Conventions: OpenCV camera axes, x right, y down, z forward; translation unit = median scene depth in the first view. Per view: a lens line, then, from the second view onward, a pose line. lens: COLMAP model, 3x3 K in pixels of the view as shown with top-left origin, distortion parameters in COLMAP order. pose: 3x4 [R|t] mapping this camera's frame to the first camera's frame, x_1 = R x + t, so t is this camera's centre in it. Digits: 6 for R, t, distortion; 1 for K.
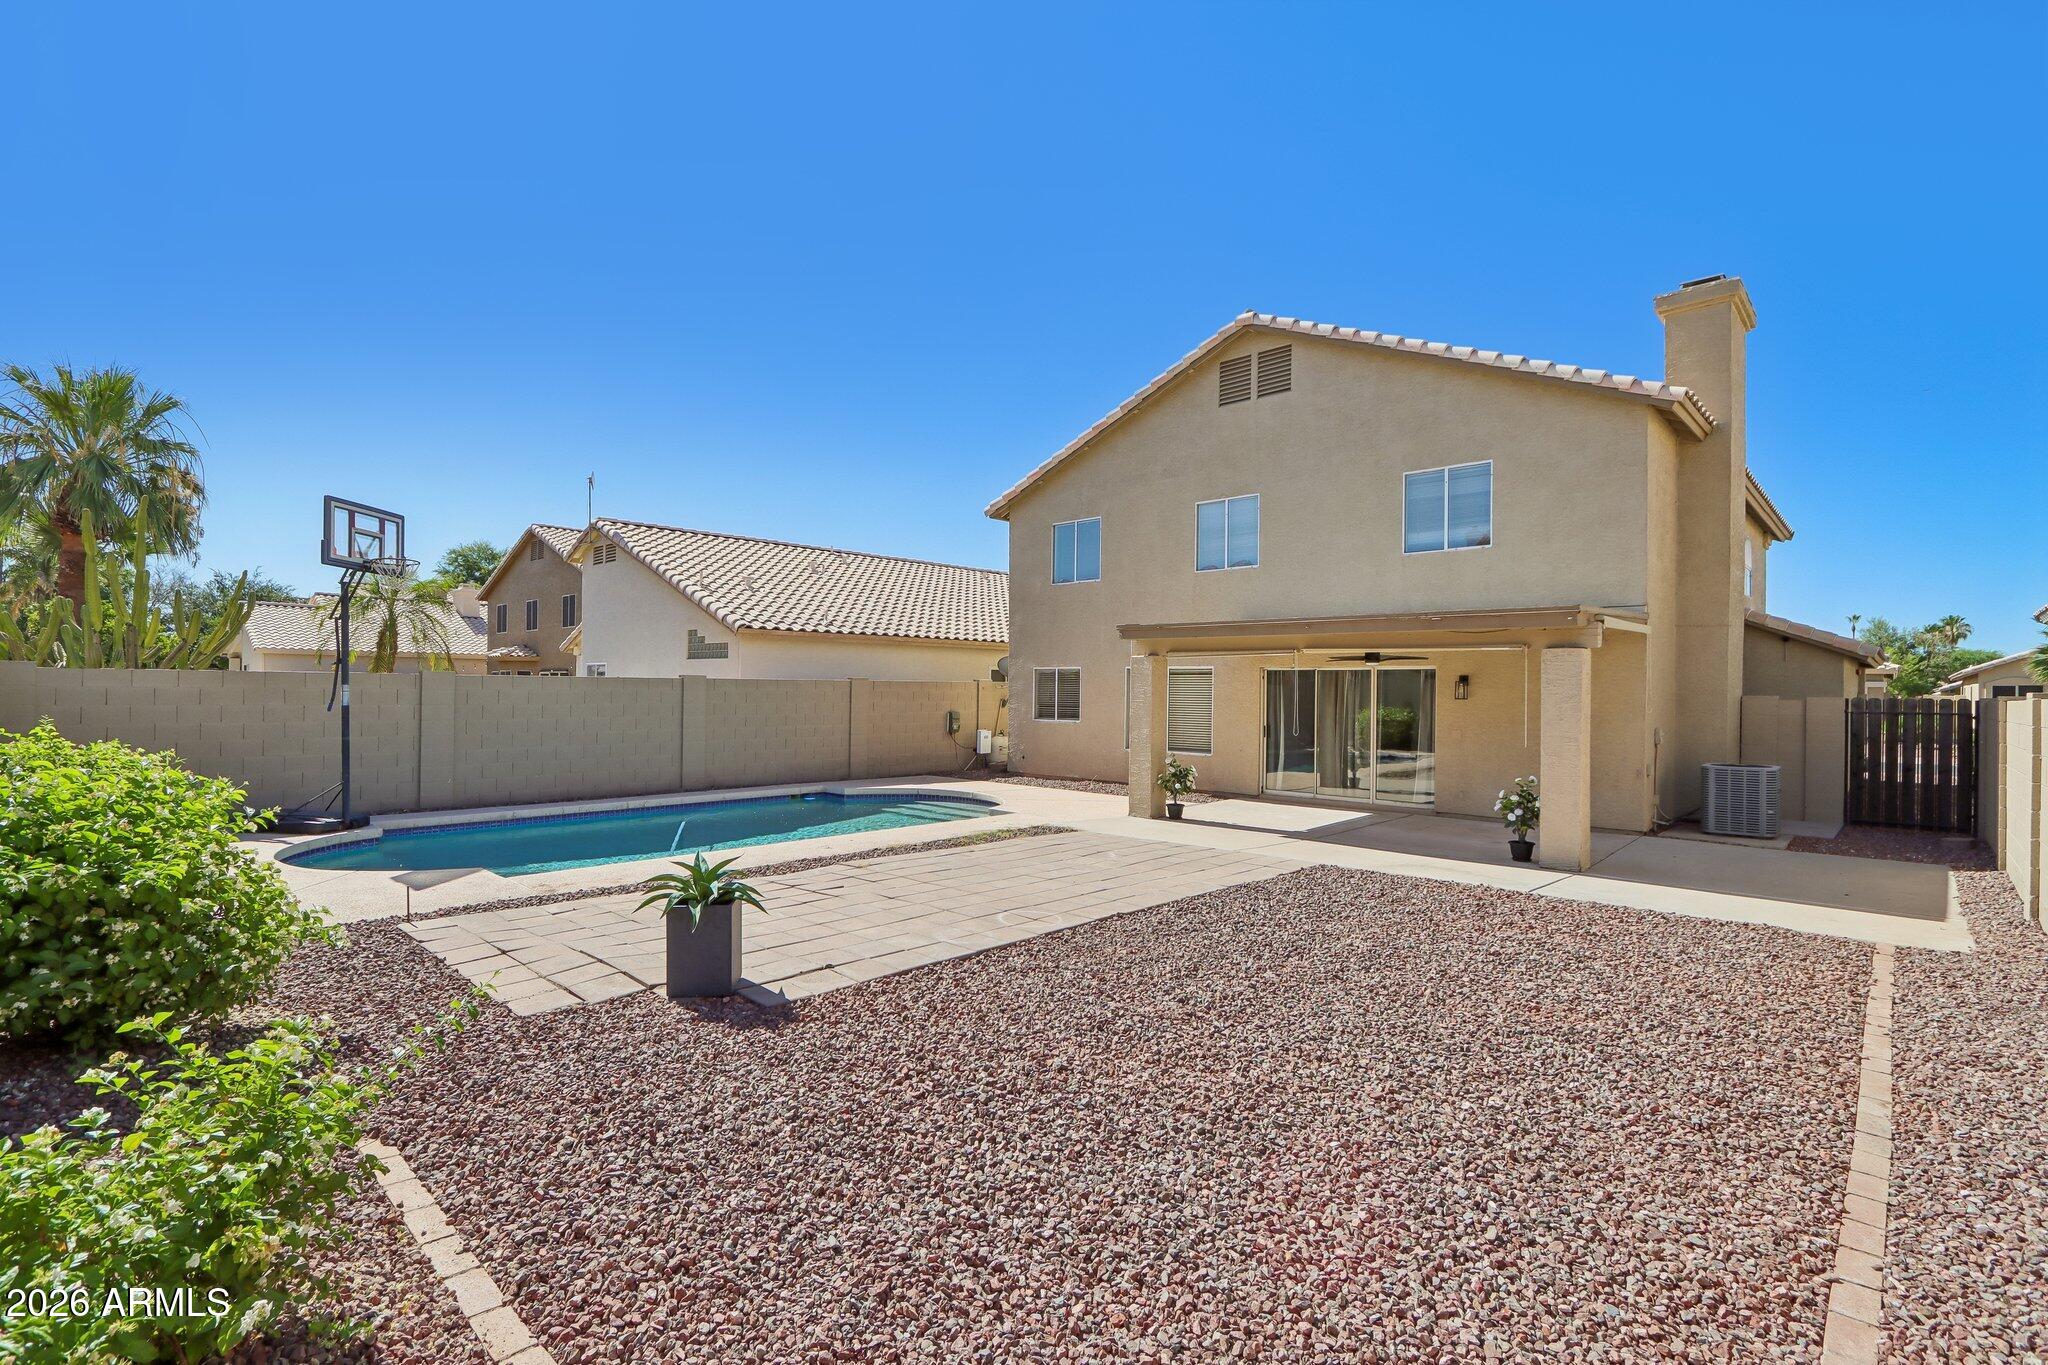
lens RADIAL K [[956.4, 0, 1005.8], [0, 956.4, 686.6], [0, 0, 1]] dist [-0.008846, 0.000045]
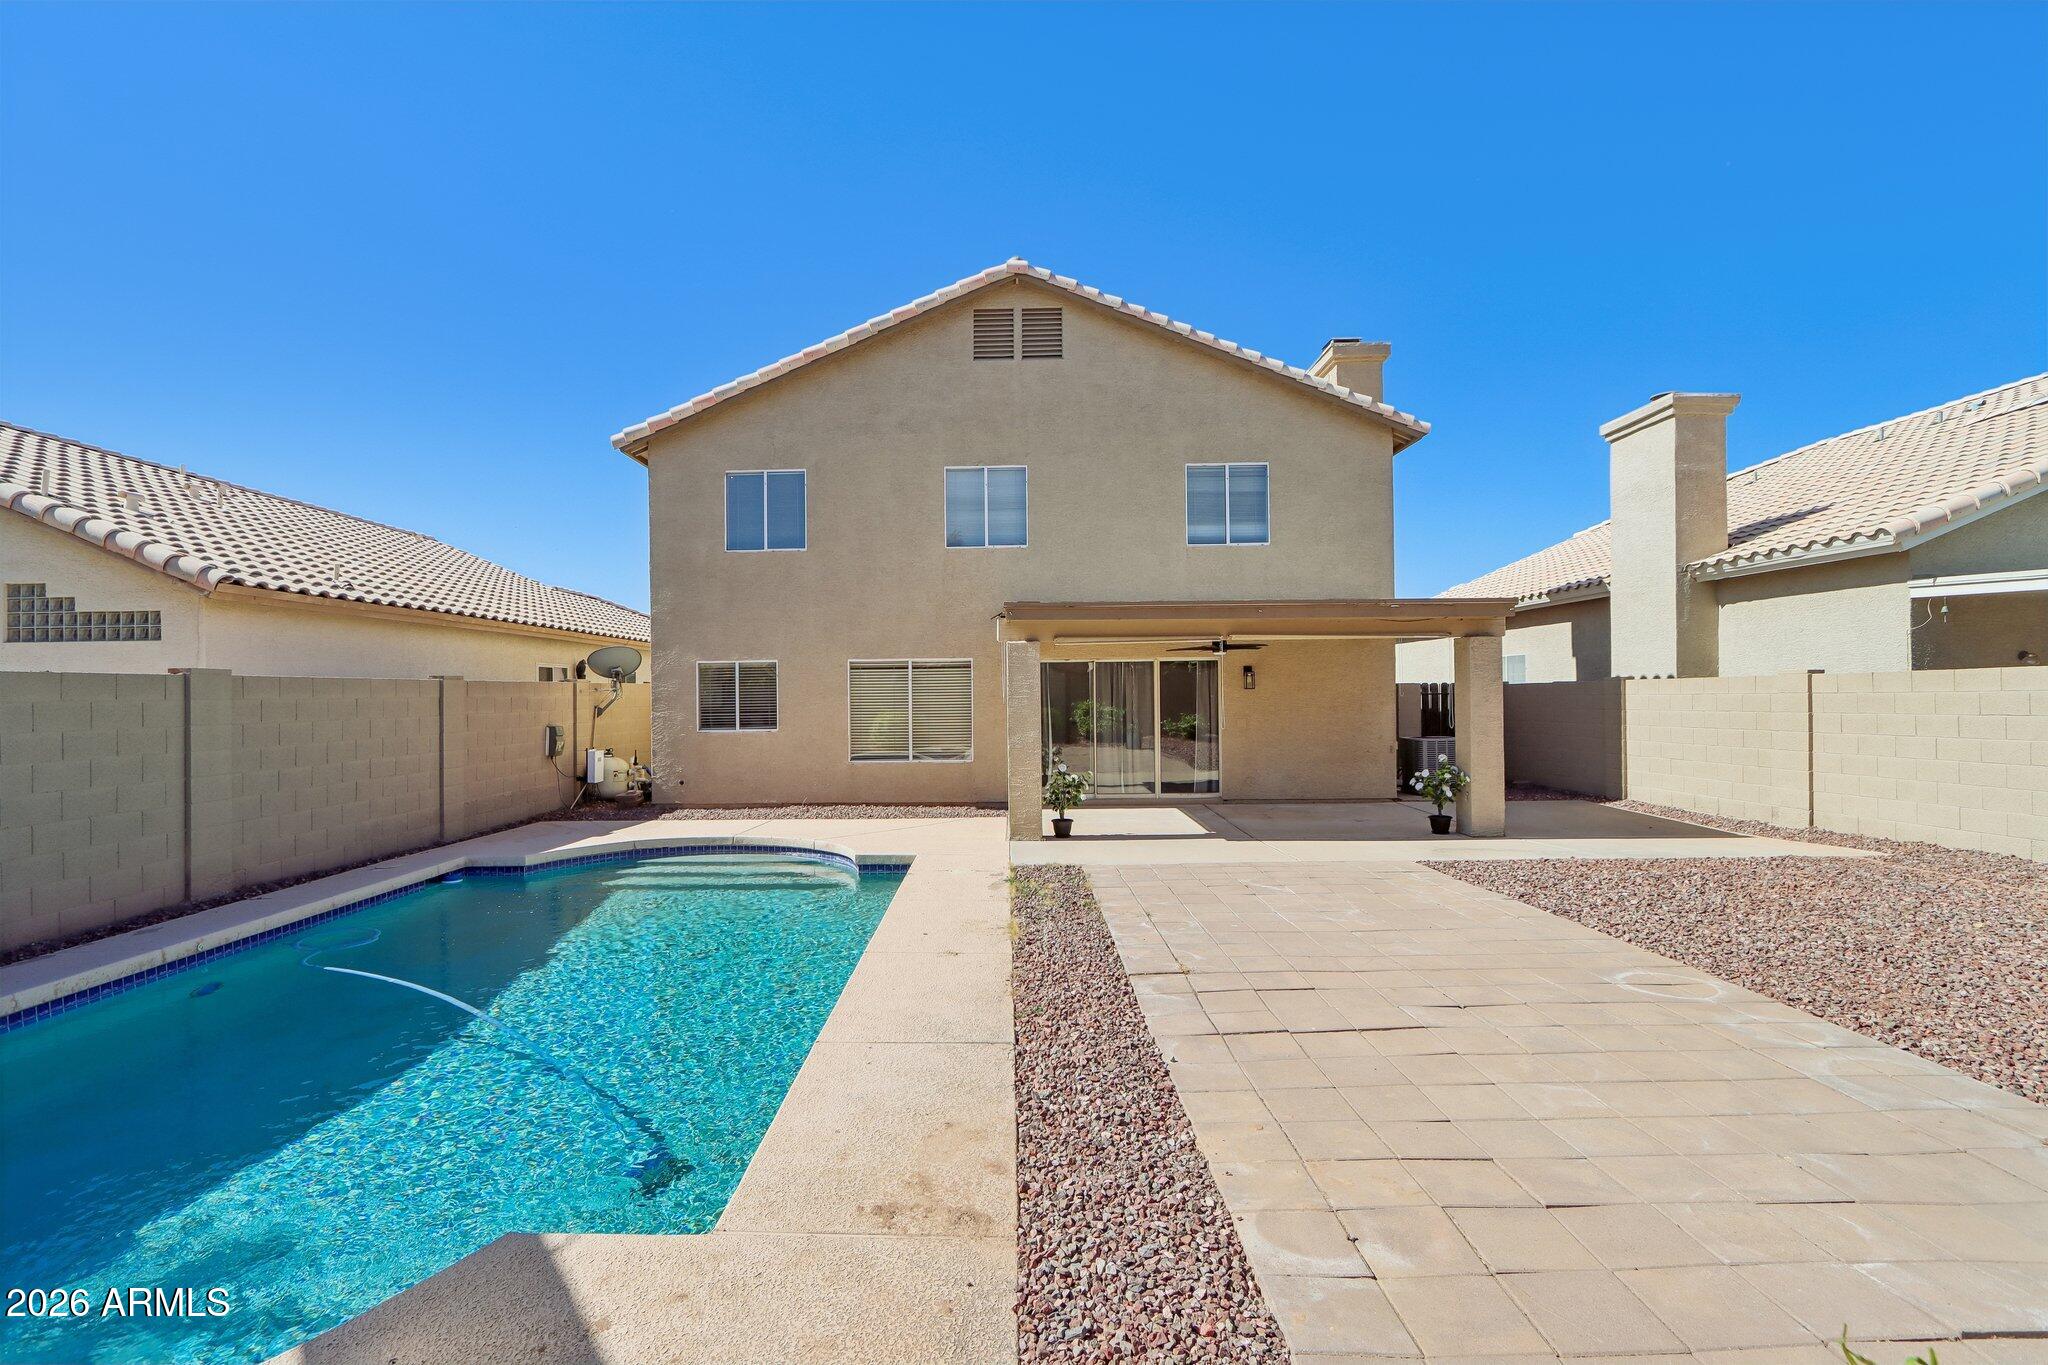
lens RADIAL K [[956.4, 0, 1001.6], [0, 956.4, 687.0], [0, 0, 1]] dist [-0.008846, 0.000045]
pose [[0.733211, -0.014072, 0.679856, -0.369405], [0.017295, 0.999848, 0.002043, 0.003828], [-0.679781, 0.010260, 0.733343, 0.361131]]
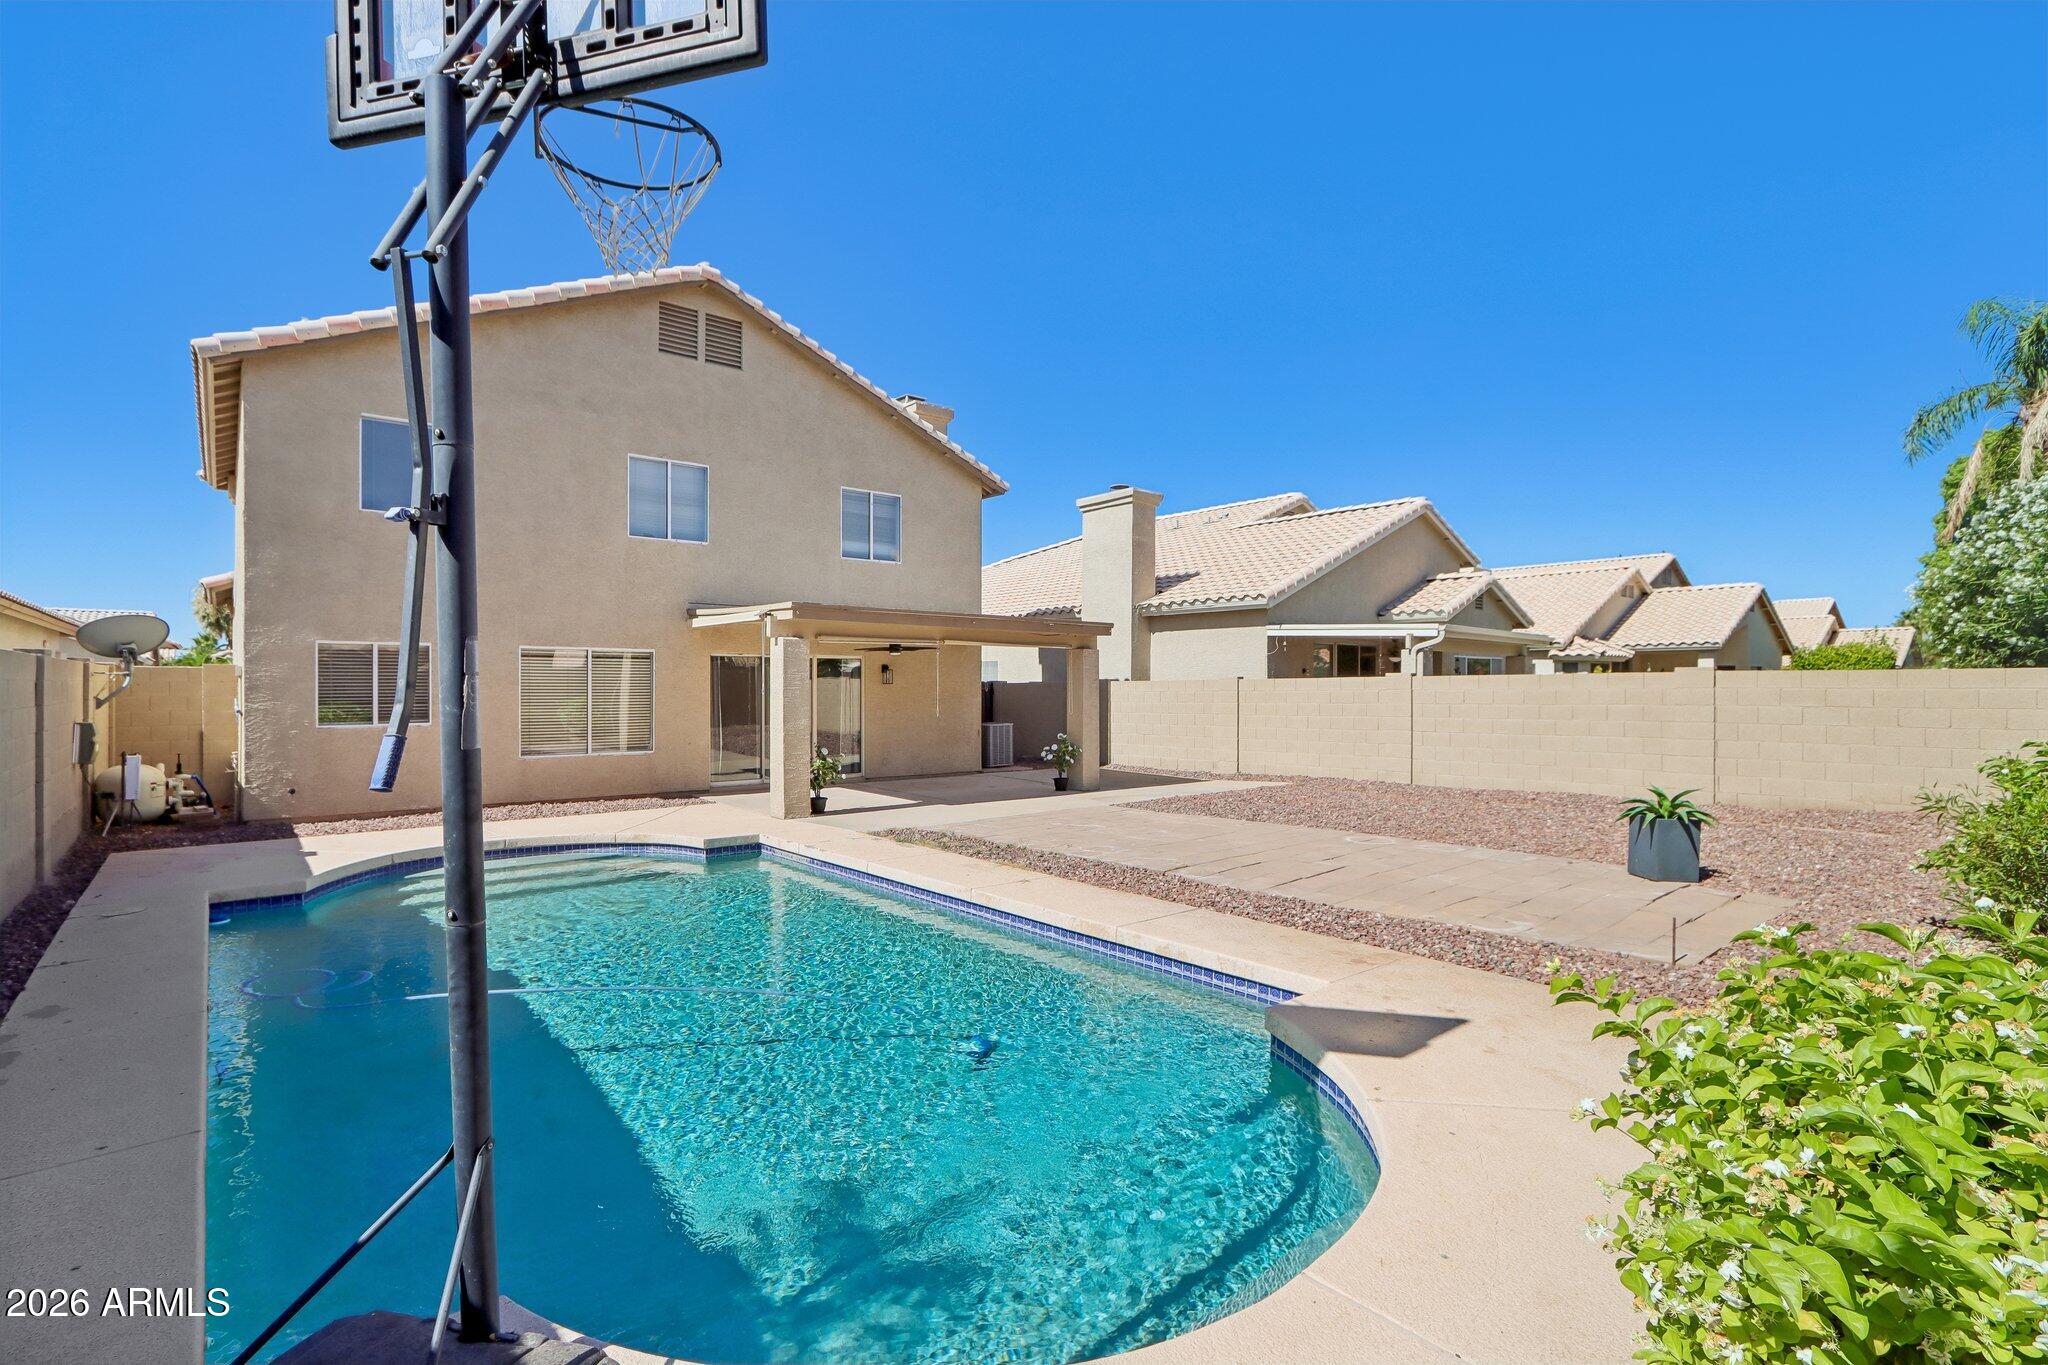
lens RADIAL K [[956.4, 0, 995.4], [0, 956.4, 682.8], [0, 0, 1]] dist [-0.008846, 0.000045]
pose [[0.115847, -0.006873, 0.993243, -0.633608], [-0.001632, 0.999973, 0.007110, 0.002447], [-0.993266, -0.002445, 0.115833, 0.618030]]
